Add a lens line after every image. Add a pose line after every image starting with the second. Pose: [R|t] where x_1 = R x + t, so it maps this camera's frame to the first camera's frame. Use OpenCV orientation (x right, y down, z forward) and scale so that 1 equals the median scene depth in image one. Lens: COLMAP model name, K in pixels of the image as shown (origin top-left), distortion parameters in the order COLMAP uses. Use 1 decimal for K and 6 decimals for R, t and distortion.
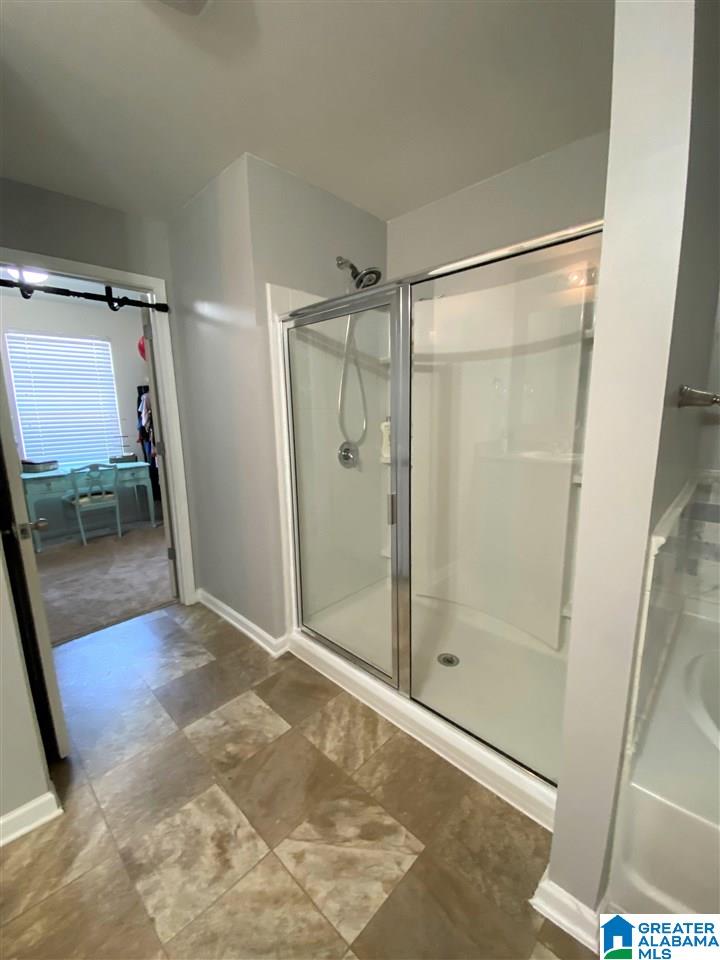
lens RADIAL K [[390.7, 0, 362.6], [0, 390.7, 476.7], [0, 0, 1]] dist [0.017022, -0.018726]
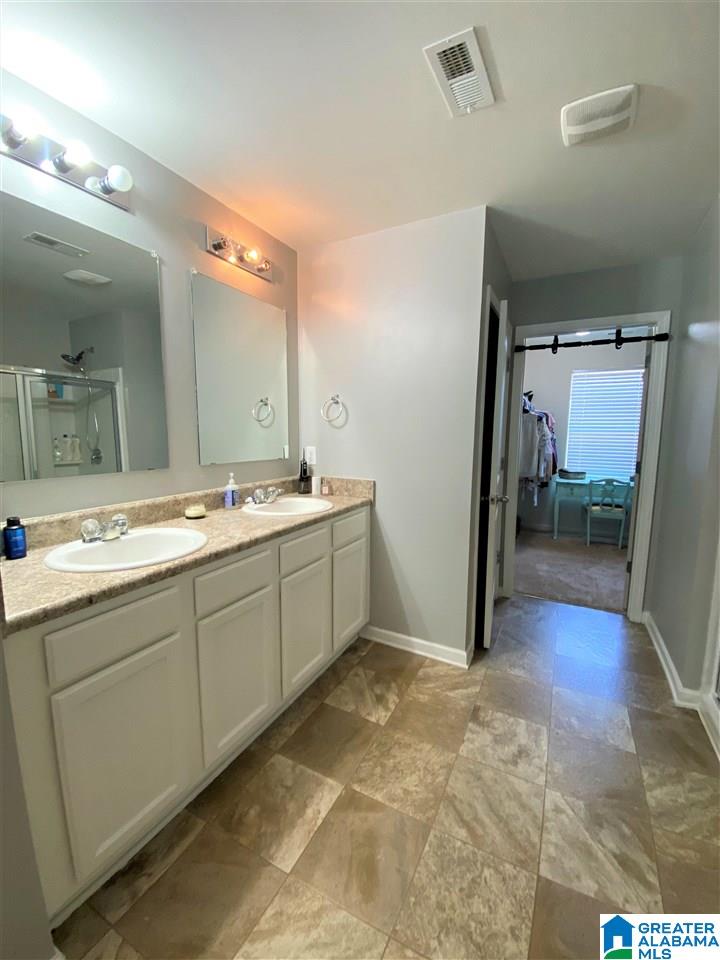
lens RADIAL K [[390.7, 0, 362.6], [0, 390.7, 476.7], [0, 0, 1]] dist [0.017022, -0.018726]
pose [[0.271634, 0.125613, -0.954168, 0.331708], [-0.181559, 0.980332, 0.077371, 0.006652], [0.945120, 0.152221, 0.289098, -0.021586]]
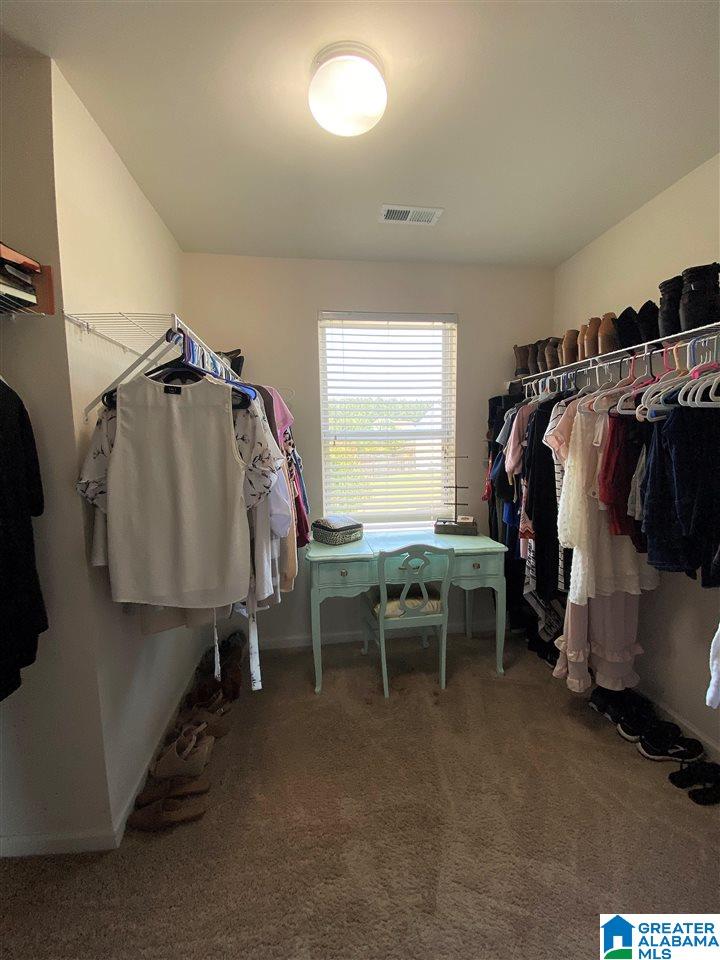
lens RADIAL K [[390.7, 0, 362.6], [0, 390.7, 476.7], [0, 0, 1]] dist [0.017022, -0.018726]
pose [[0.778101, 0.063146, -0.624957, -0.676311], [-0.106590, 0.993778, -0.032297, -0.153826], [0.619029, 0.091744, 0.779991, 0.872328]]
